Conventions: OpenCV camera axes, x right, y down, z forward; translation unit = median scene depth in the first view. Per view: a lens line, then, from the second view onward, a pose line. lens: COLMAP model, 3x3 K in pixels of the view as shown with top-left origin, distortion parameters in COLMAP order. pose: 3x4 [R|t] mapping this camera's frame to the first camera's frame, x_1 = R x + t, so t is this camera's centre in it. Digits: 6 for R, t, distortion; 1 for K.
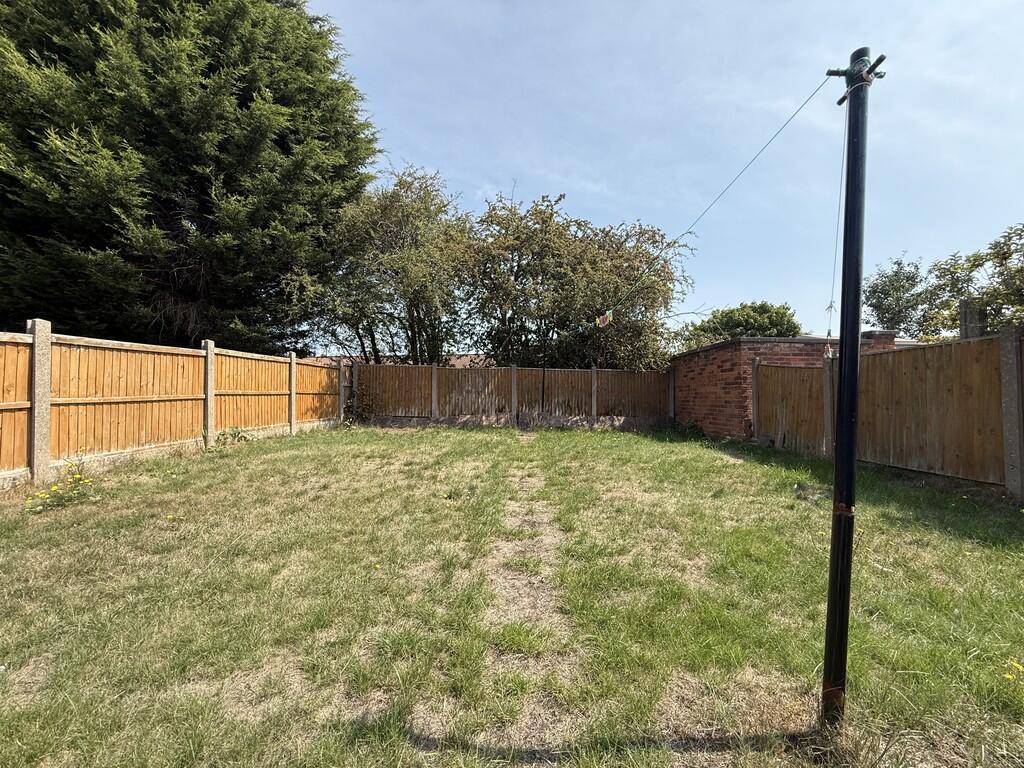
lens RADIAL K [[405.6, 0, 516.5], [0, 405.6, 387.2], [0, 0, 1]] dist [0.001972, 0.000164]
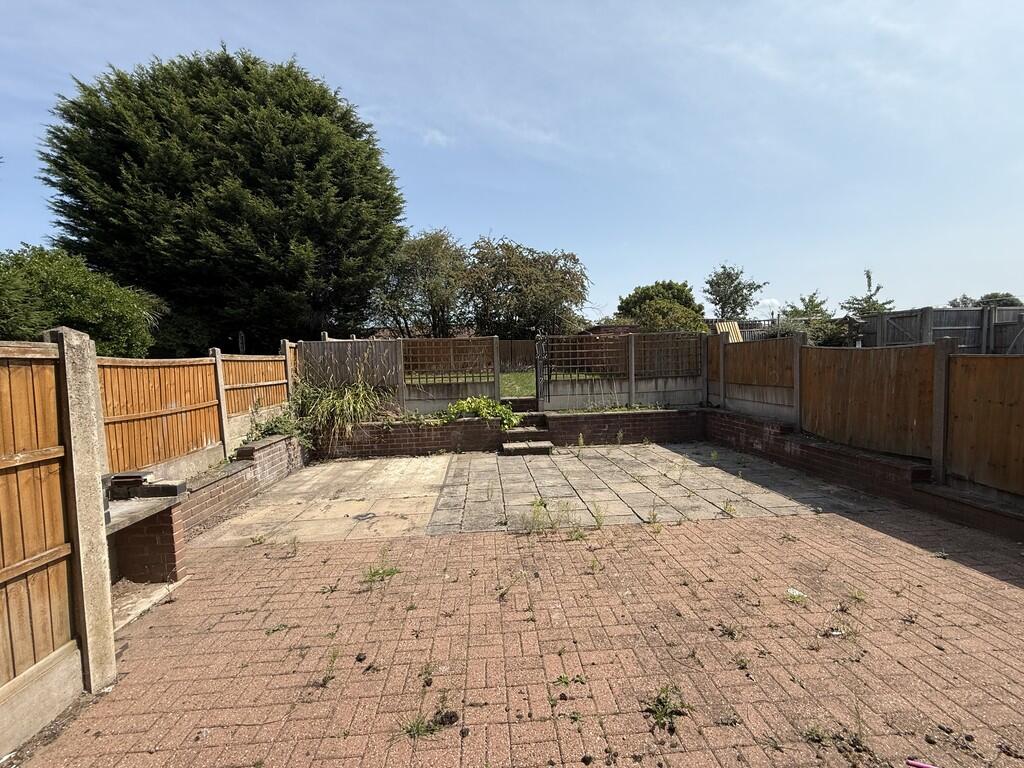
lens RADIAL K [[405.6, 0, 510.2], [0, 405.6, 388.4], [0, 0, 1]] dist [0.001972, 0.000164]
pose [[0.995955, -0.042512, 0.079159, -0.077001], [0.035131, 0.995101, 0.092408, -0.000149], [-0.082700, -0.089253, 0.992570, -0.681060]]
